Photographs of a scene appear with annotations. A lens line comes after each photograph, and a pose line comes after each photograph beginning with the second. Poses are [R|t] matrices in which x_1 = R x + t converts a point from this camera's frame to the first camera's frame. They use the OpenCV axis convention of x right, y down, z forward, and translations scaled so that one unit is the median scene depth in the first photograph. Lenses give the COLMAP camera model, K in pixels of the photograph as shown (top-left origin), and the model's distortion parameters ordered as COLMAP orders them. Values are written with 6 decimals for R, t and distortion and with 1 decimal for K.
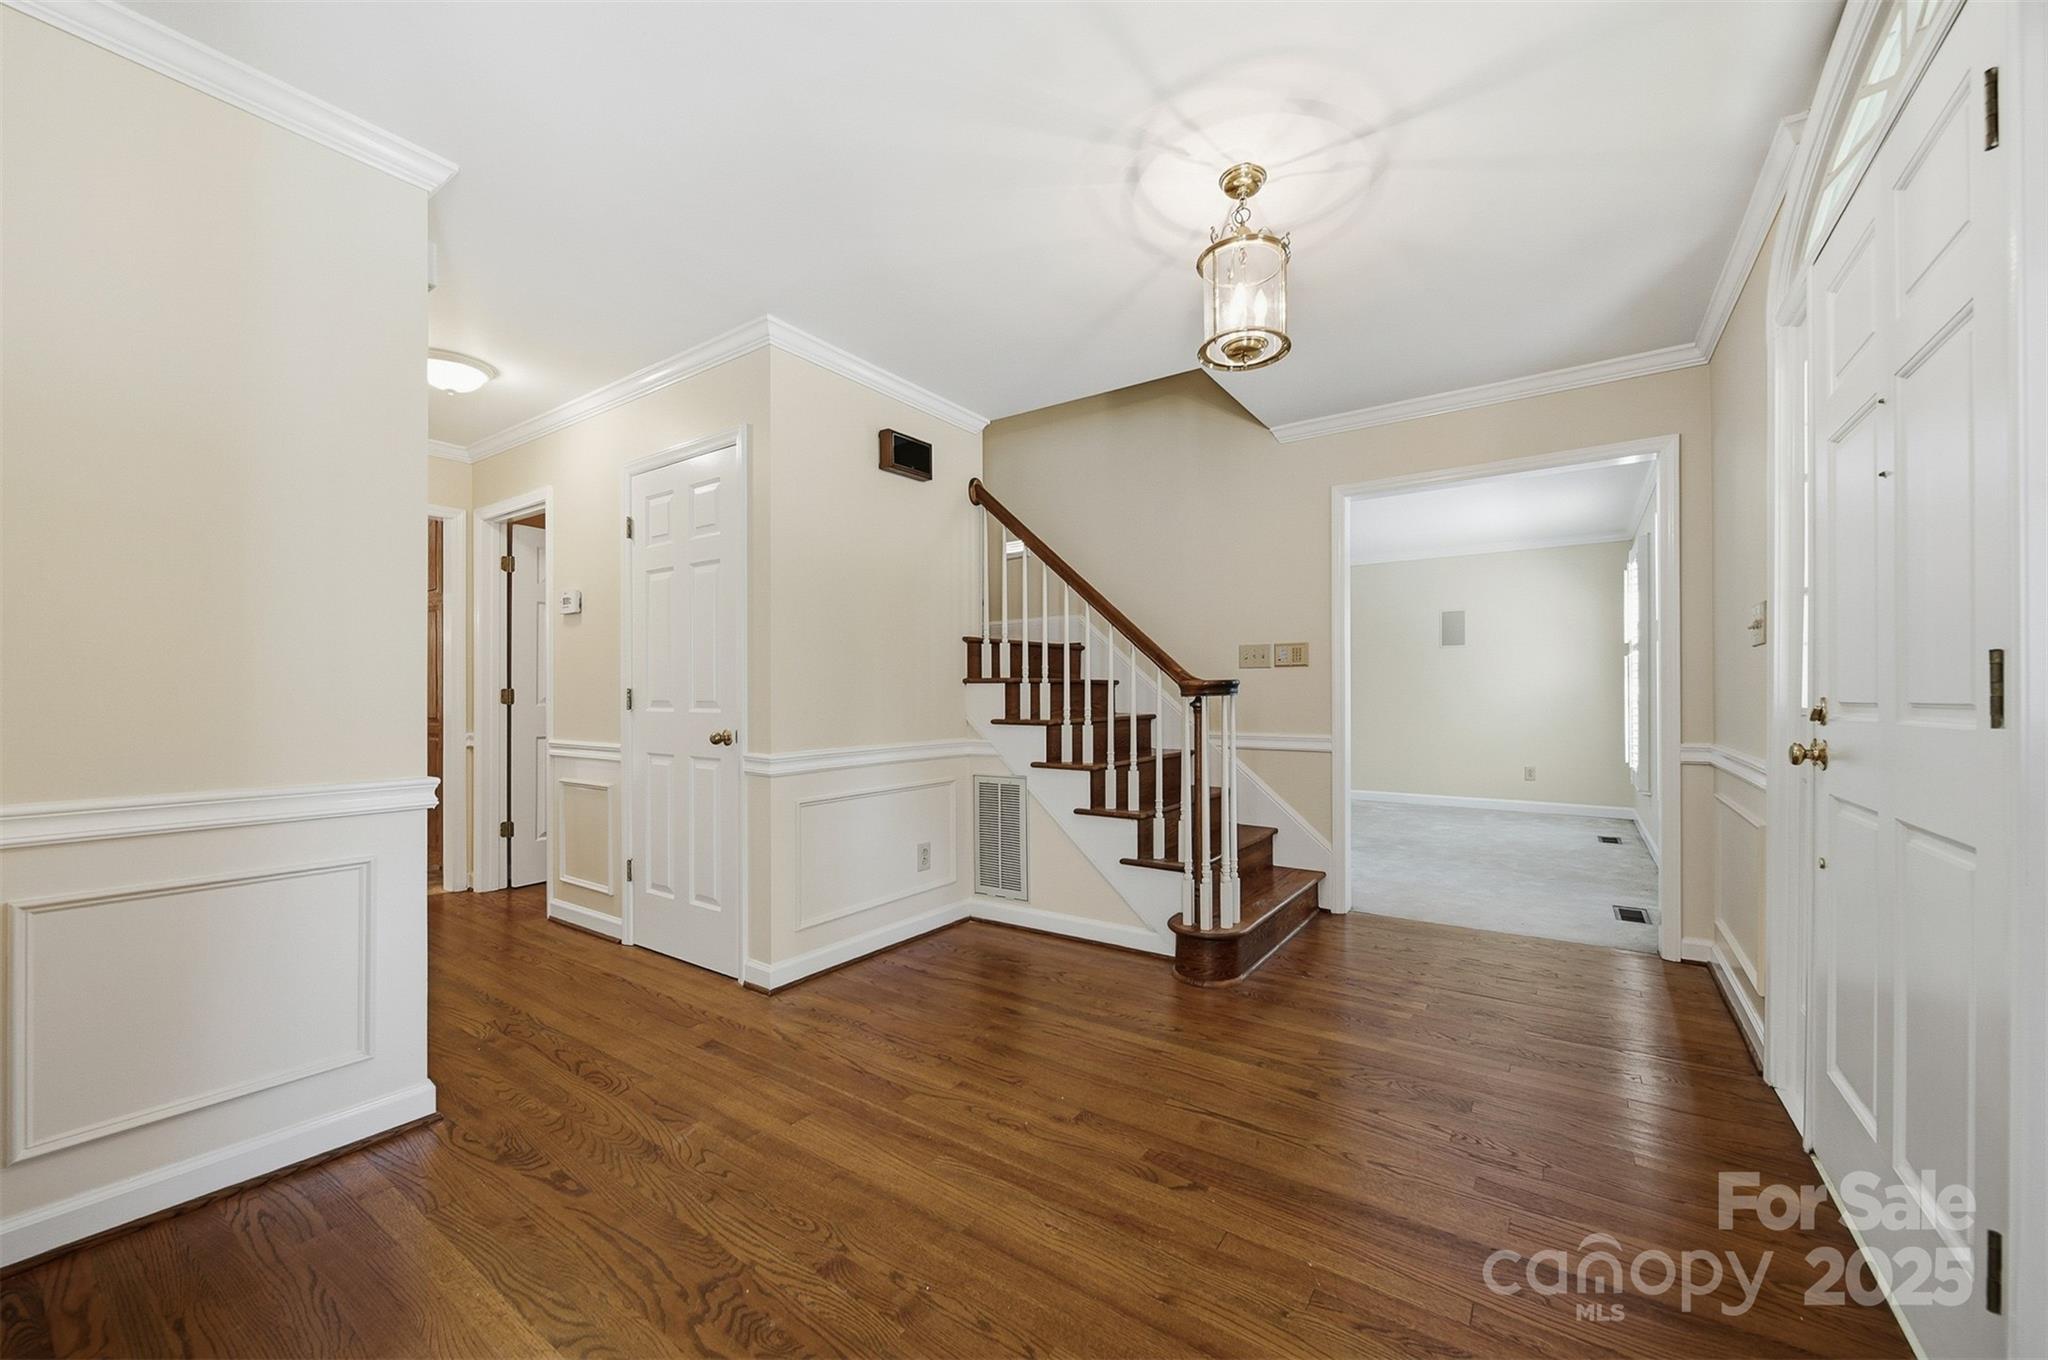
lens RADIAL K [[774.4, 0, 1063.6], [0, 774.4, 688.0], [0, 0, 1]] dist [0.003584, 0.000202]
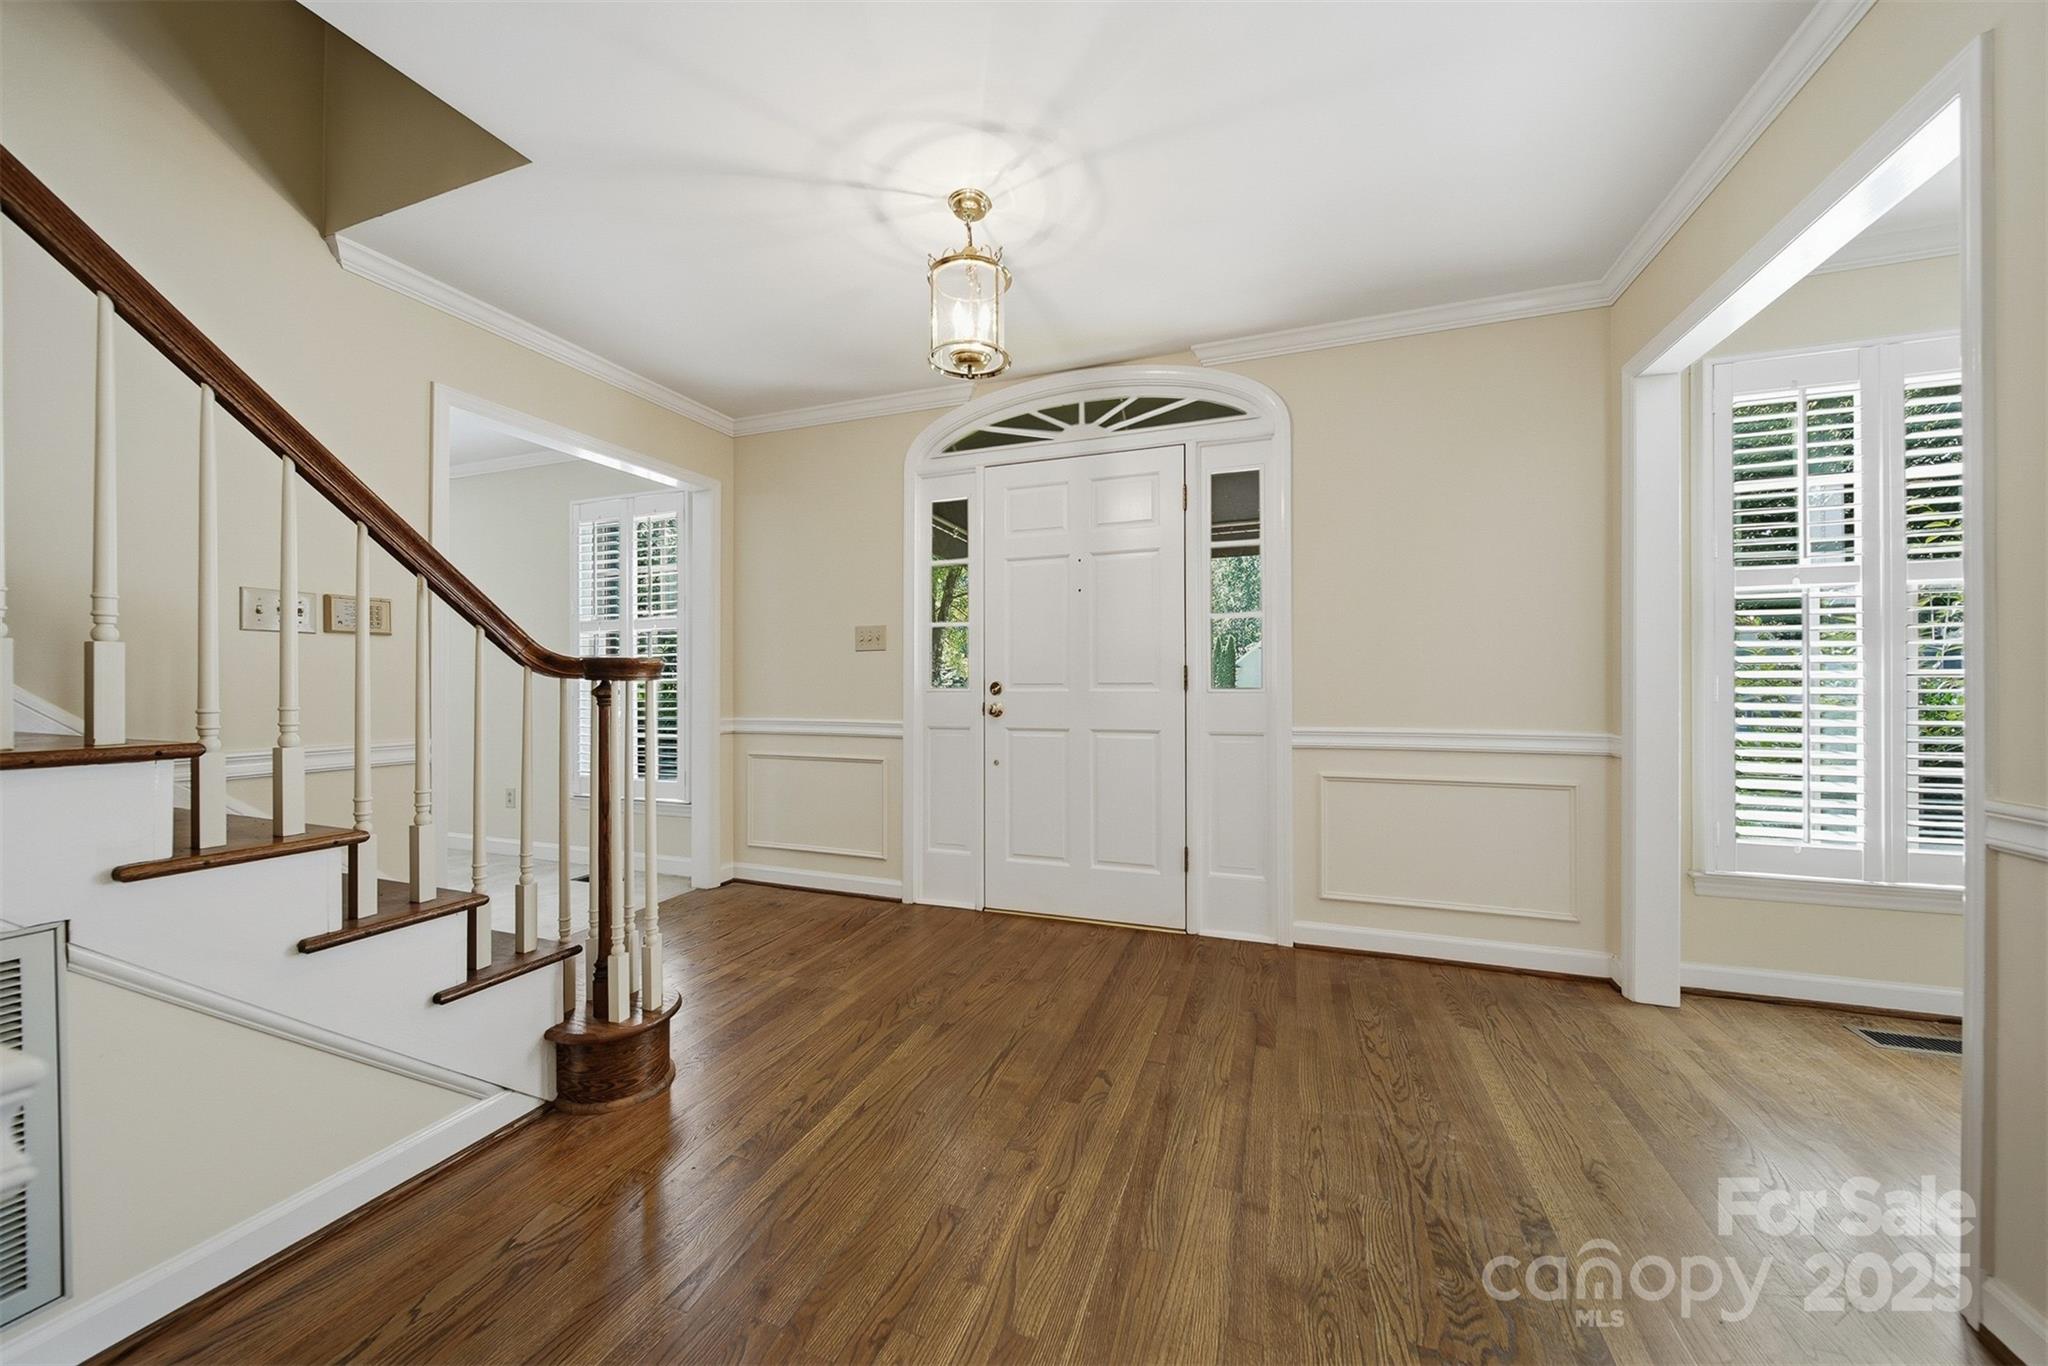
lens RADIAL K [[736.5, 0, 1021.8], [0, 736.5, 684.2], [0, 0, 1]] dist [-0.000979, -0.000383]
pose [[-0.244908, 0.002009, 0.969544, -0.829345], [-0.009506, 0.999945, -0.004474, 0.018996], [-0.969500, -0.010312, -0.244875, 1.246539]]
